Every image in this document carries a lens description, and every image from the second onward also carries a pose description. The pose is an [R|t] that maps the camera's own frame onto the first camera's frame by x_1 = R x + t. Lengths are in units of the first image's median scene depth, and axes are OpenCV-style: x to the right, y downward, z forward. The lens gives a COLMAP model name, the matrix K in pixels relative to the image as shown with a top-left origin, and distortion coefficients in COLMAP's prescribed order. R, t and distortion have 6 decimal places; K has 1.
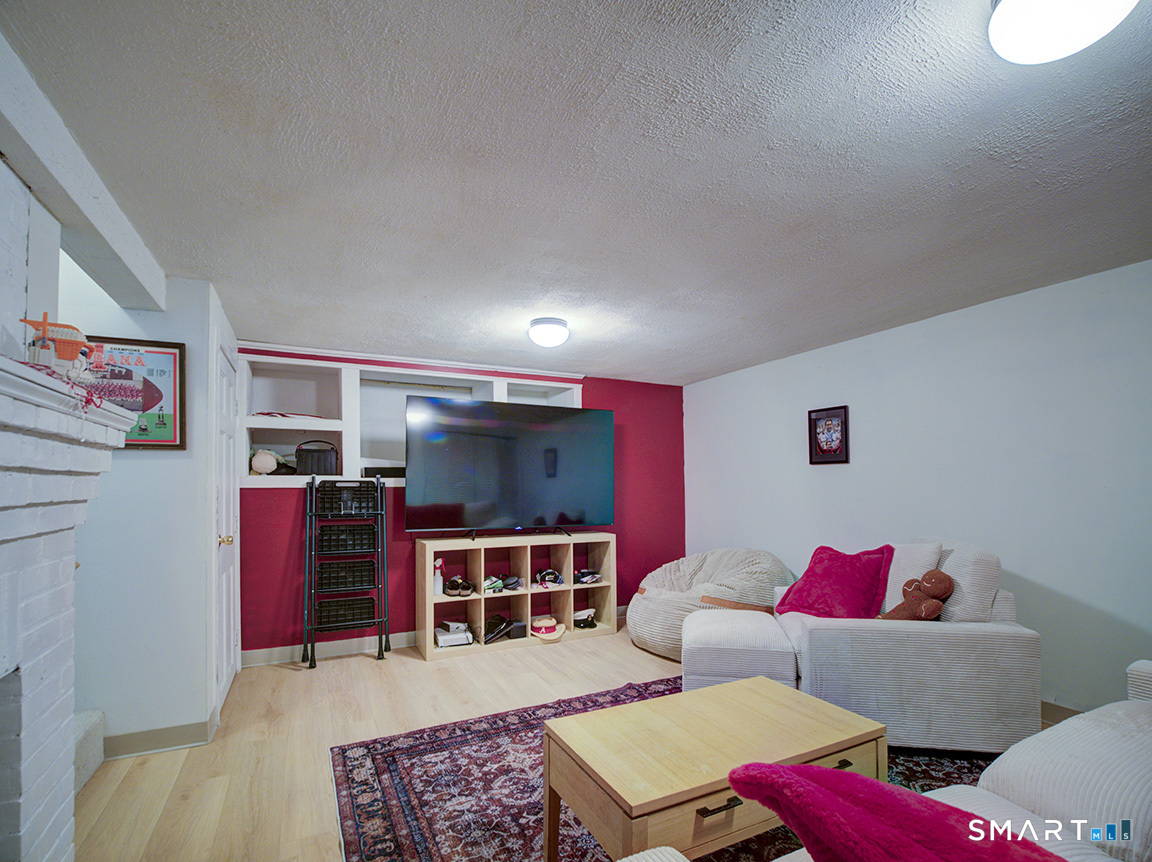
lens RADIAL K [[536.2, 0, 577.8], [0, 536.2, 432.5], [0, 0, 1]] dist [-0.017930, -0.001227]
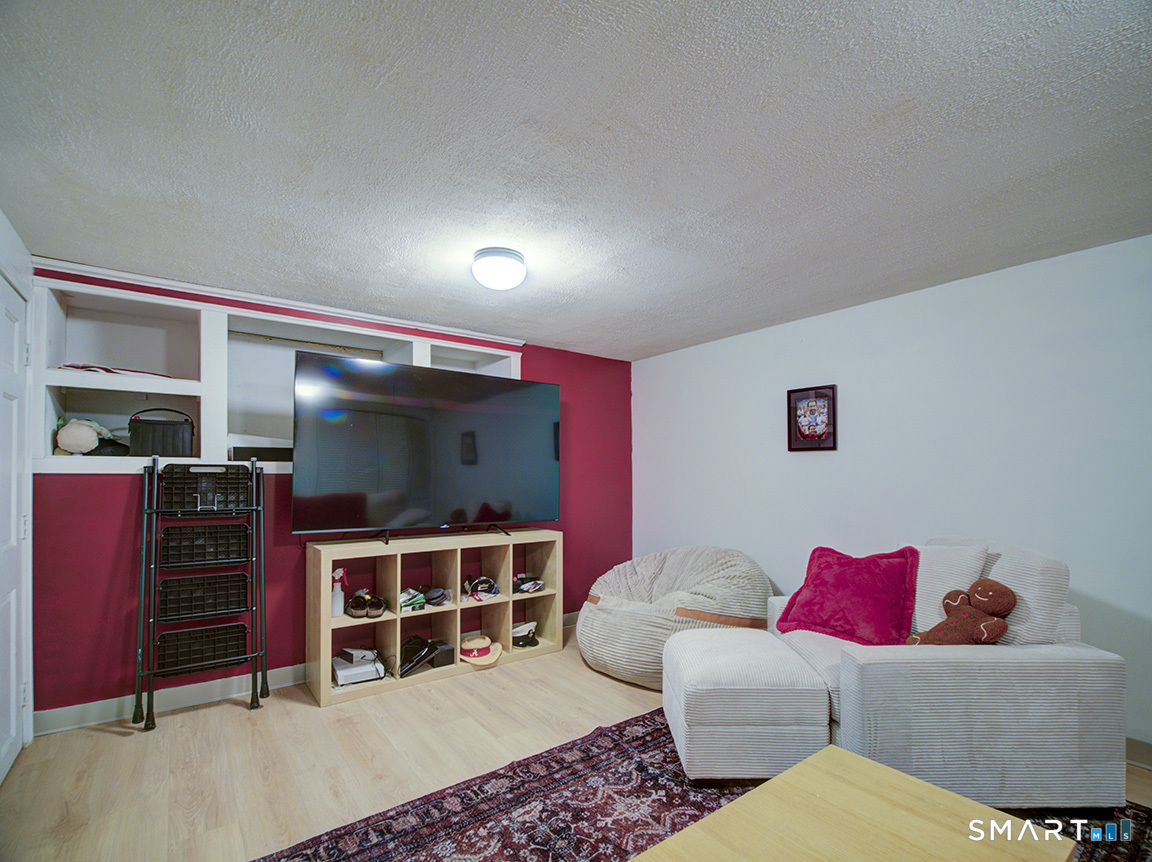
lens RADIAL K [[536.2, 0, 575.2], [0, 536.2, 435.2], [0, 0, 1]] dist [-0.017930, -0.001227]
pose [[0.984876, 0.019220, 0.172190, -0.065323], [-0.023818, 0.999412, 0.024678, 0.020913], [-0.171615, -0.028406, 0.984755, 0.208289]]
